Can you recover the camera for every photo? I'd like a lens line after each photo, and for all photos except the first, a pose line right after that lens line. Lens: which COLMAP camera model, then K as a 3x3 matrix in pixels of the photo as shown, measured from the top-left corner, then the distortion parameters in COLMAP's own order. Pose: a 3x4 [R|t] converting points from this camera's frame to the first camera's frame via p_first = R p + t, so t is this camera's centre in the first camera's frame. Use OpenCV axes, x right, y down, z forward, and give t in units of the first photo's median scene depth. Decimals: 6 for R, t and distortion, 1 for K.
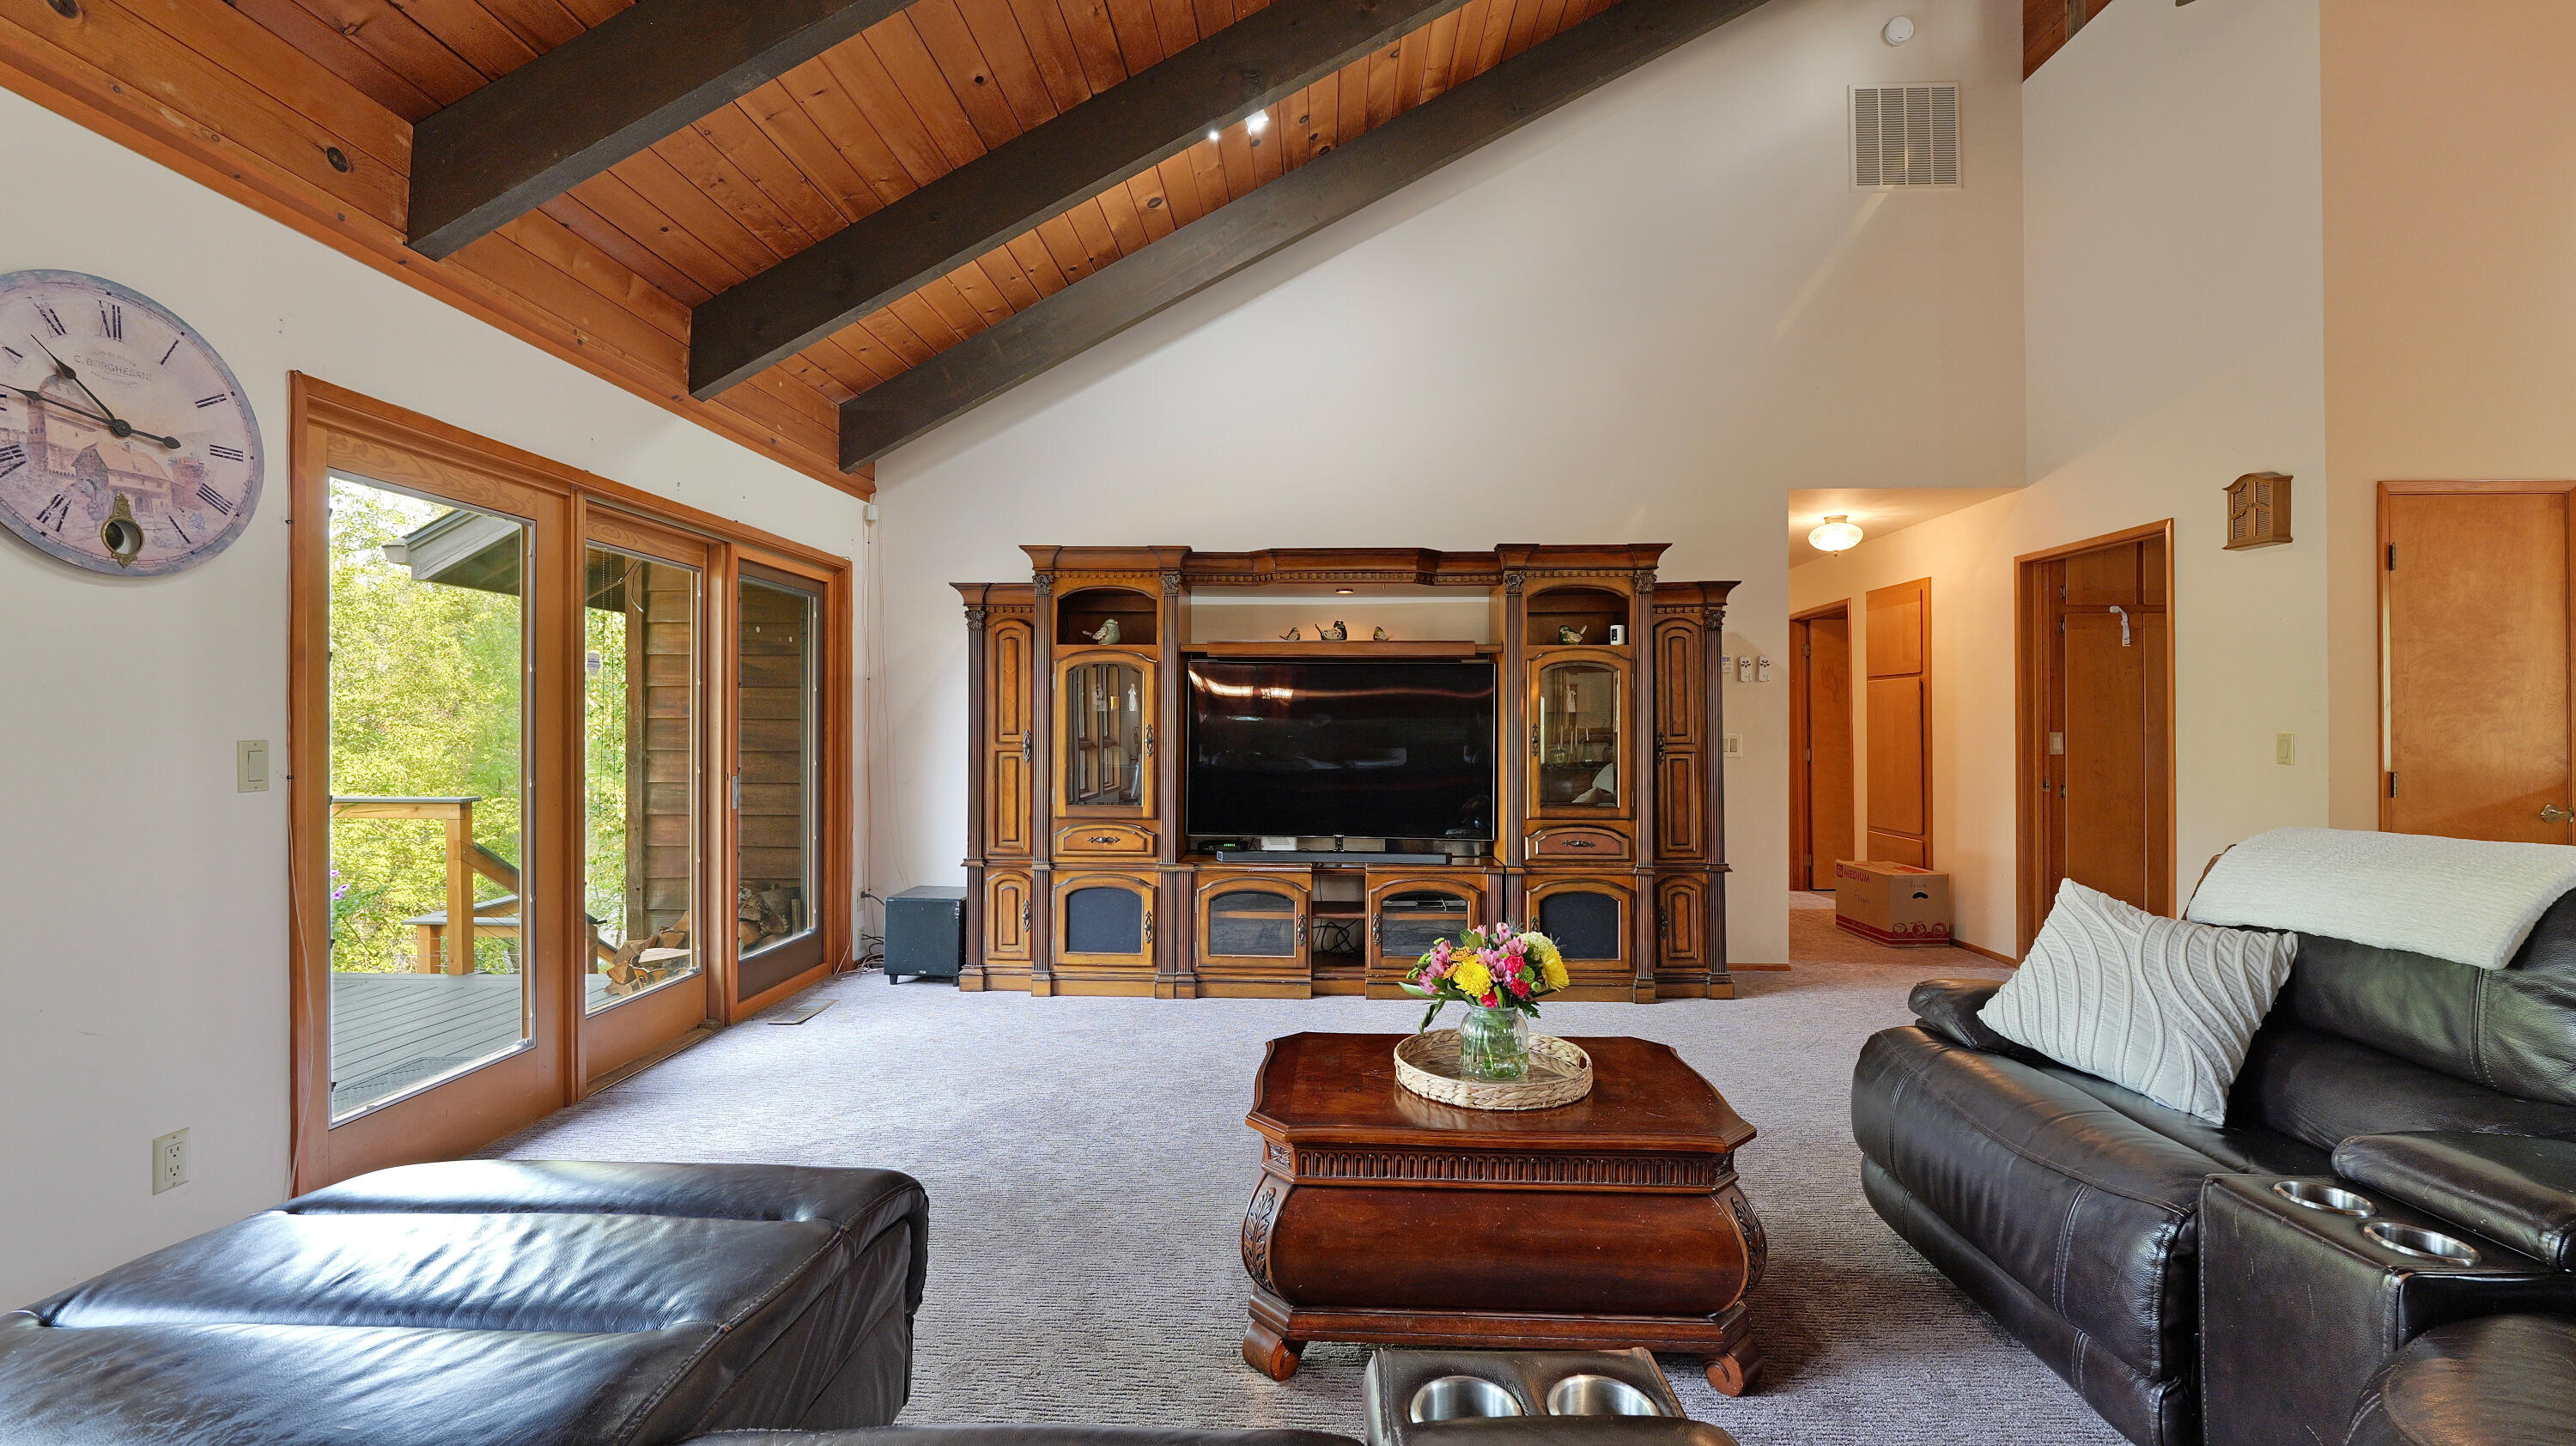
lens RADIAL K [[1040.4, 0, 1282.6], [0, 1040.4, 724.9], [0, 0, 1]] dist [-0.017088, 0.000449]
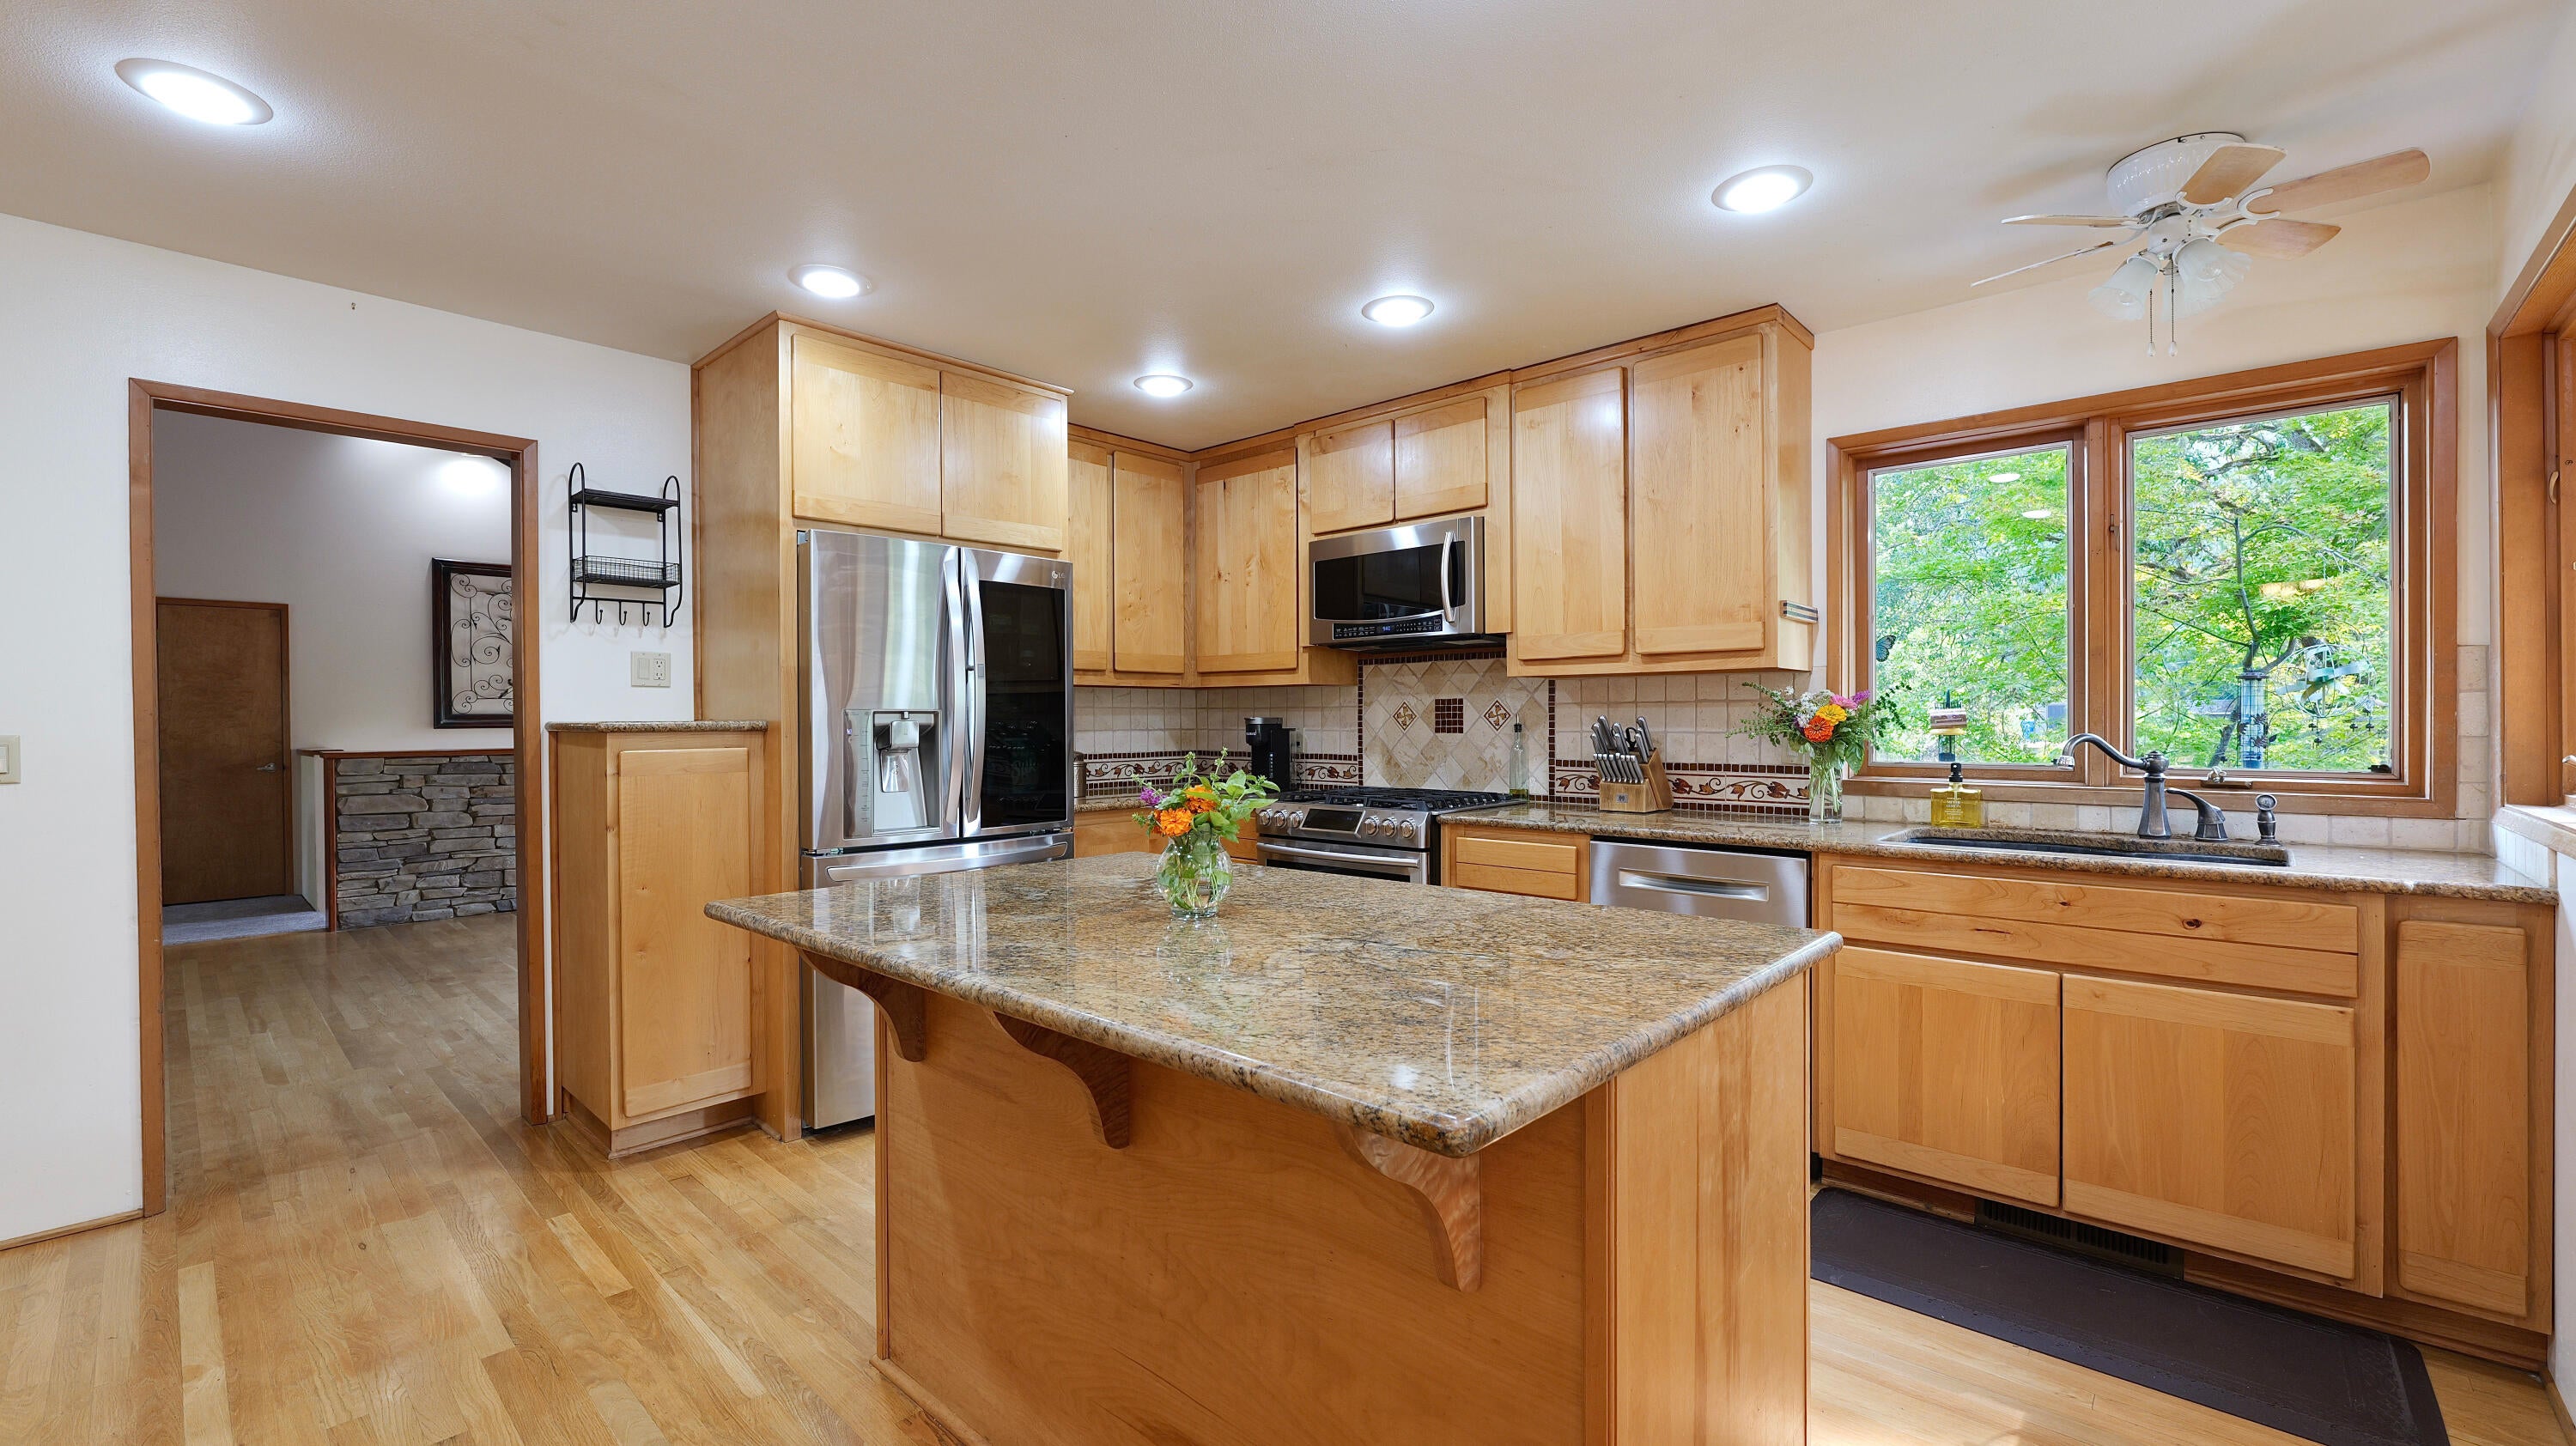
lens RADIAL K [[1040.4, 0, 1282.6], [0, 1040.4, 724.9], [0, 0, 1]] dist [-0.017088, 0.000449]
pose [[0.643526, -0.007832, 0.765384, 0.926884], [0.003116, 0.999966, 0.007612, -0.006973], [-0.765418, -0.002513, 0.643529, -1.722563]]
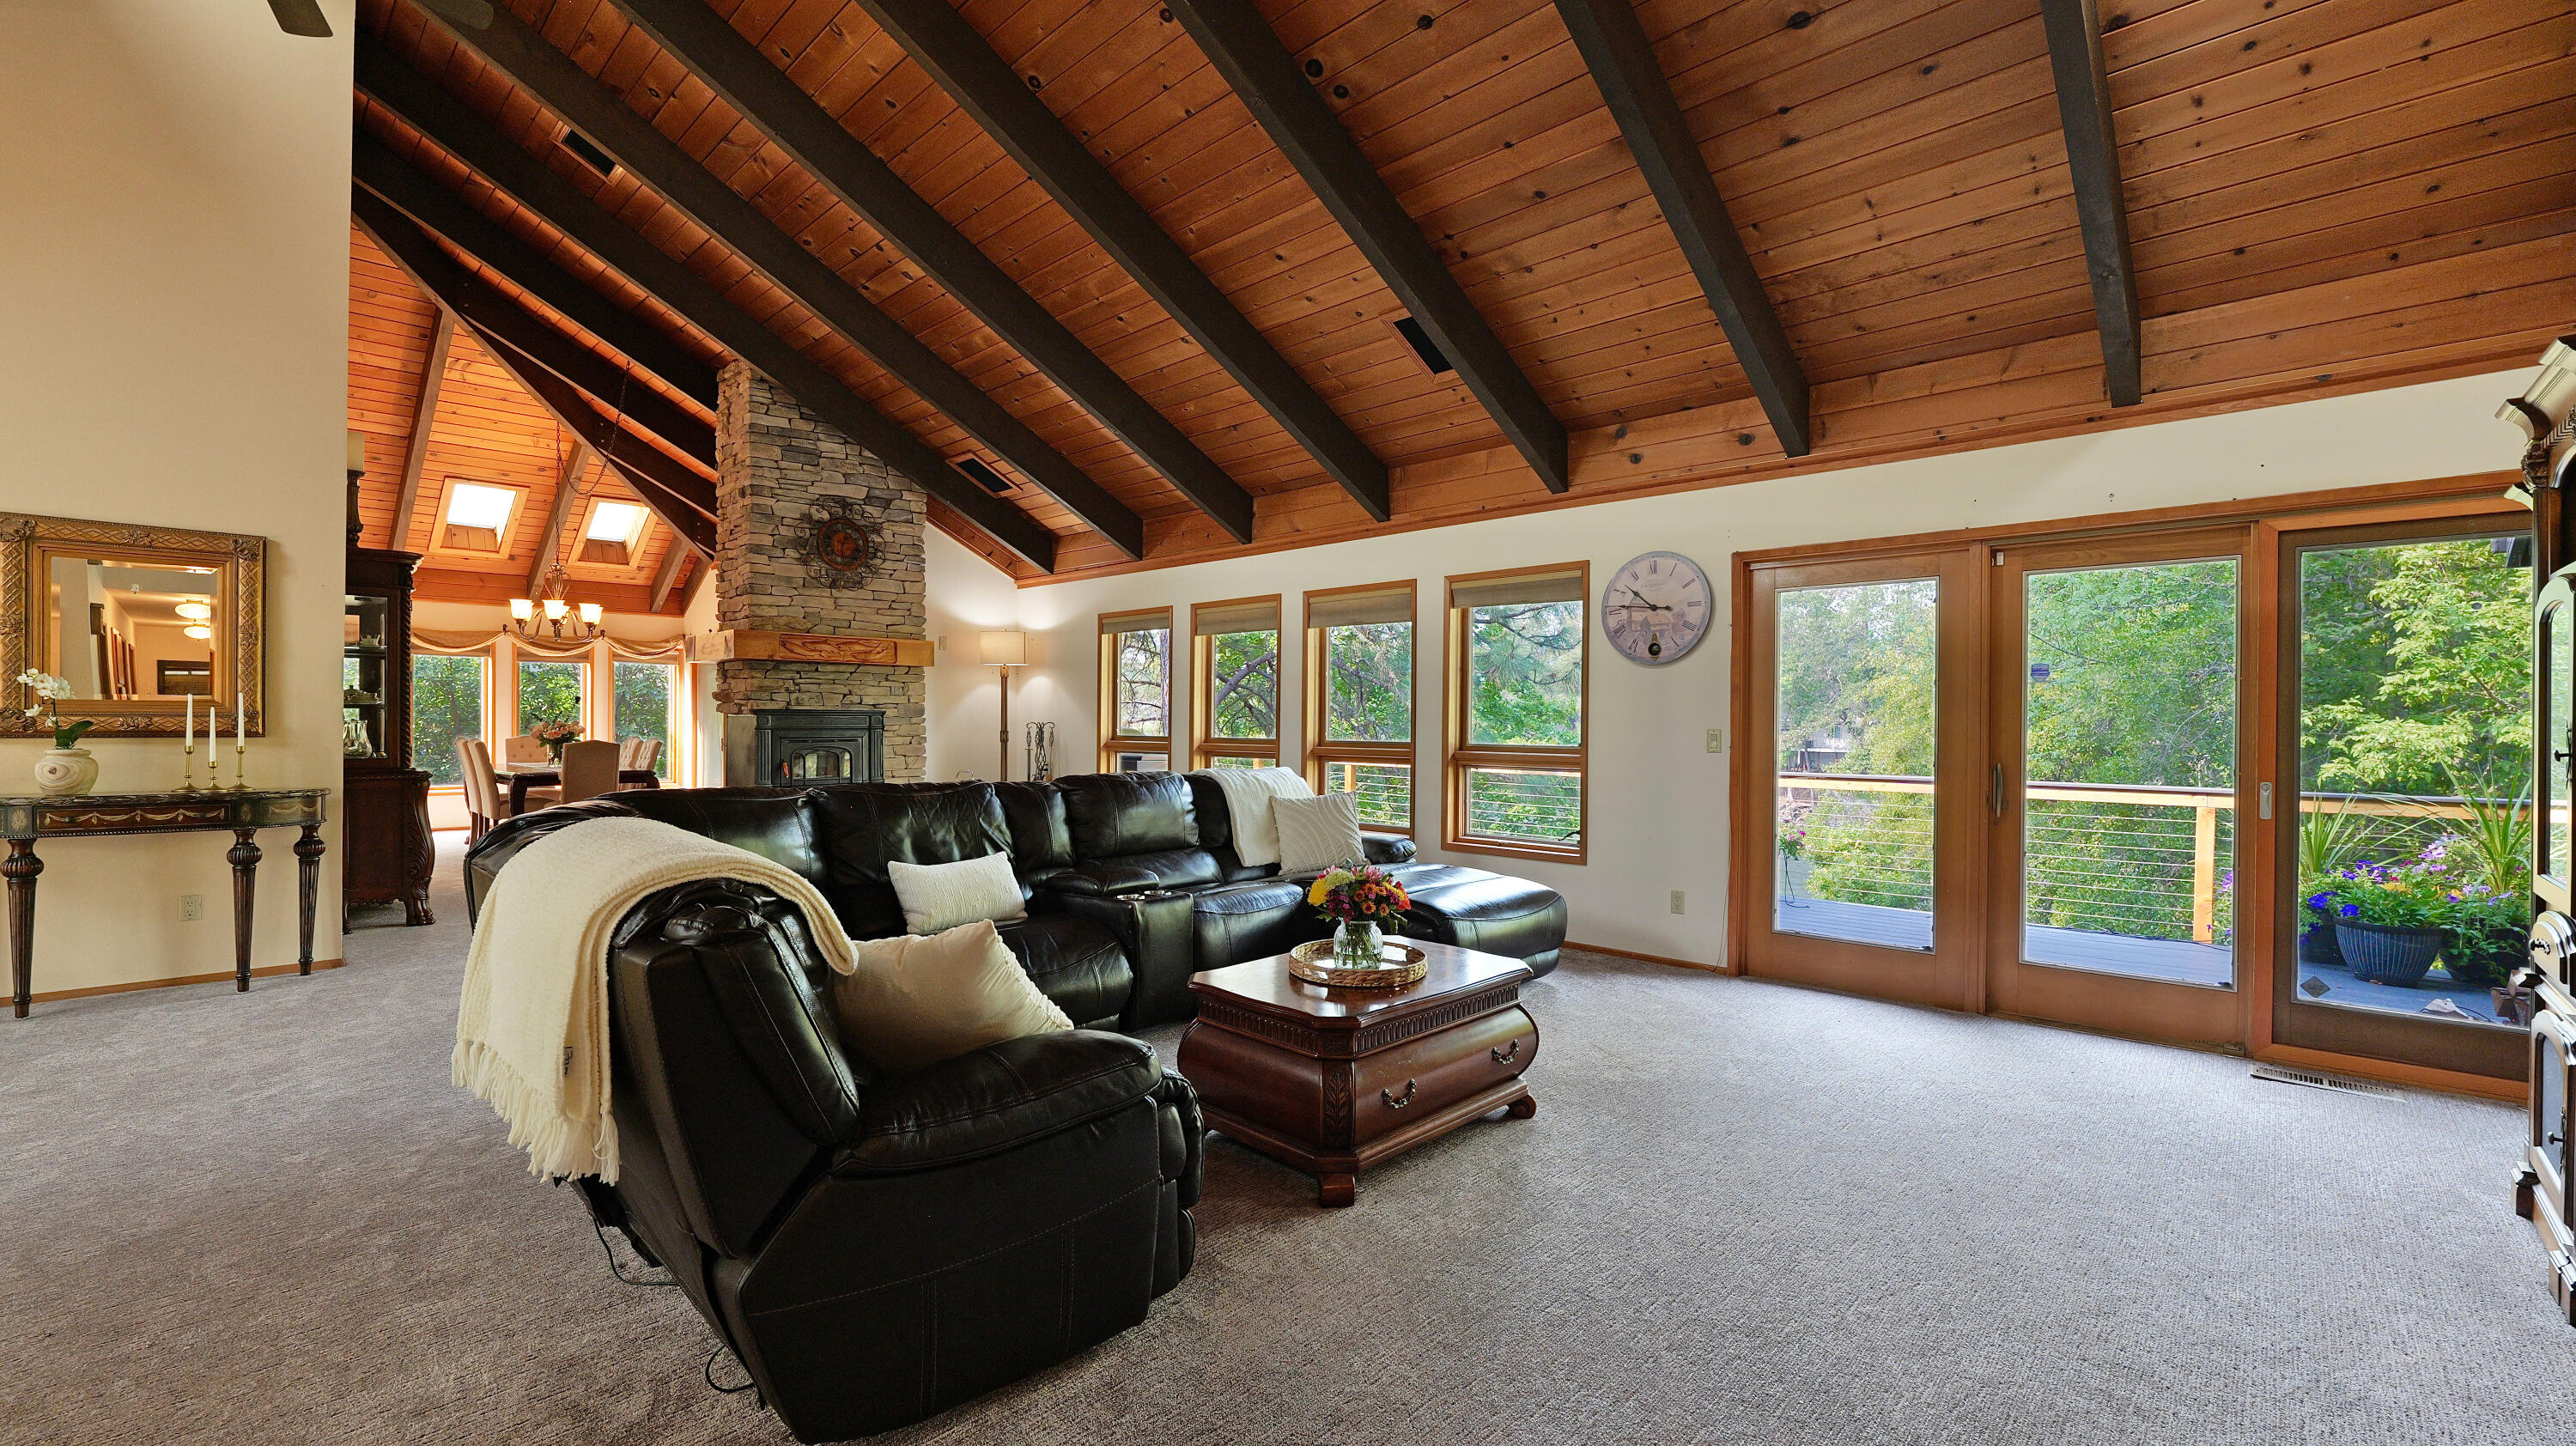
lens RADIAL K [[1040.4, 0, 1282.6], [0, 1040.4, 724.9], [0, 0, 1]] dist [-0.017088, 0.000449]
pose [[-0.665850, -0.007776, -0.746045, 0.769158], [-0.008585, 0.999959, -0.002761, 0.011755], [0.746036, 0.004566, -0.665890, 1.085633]]
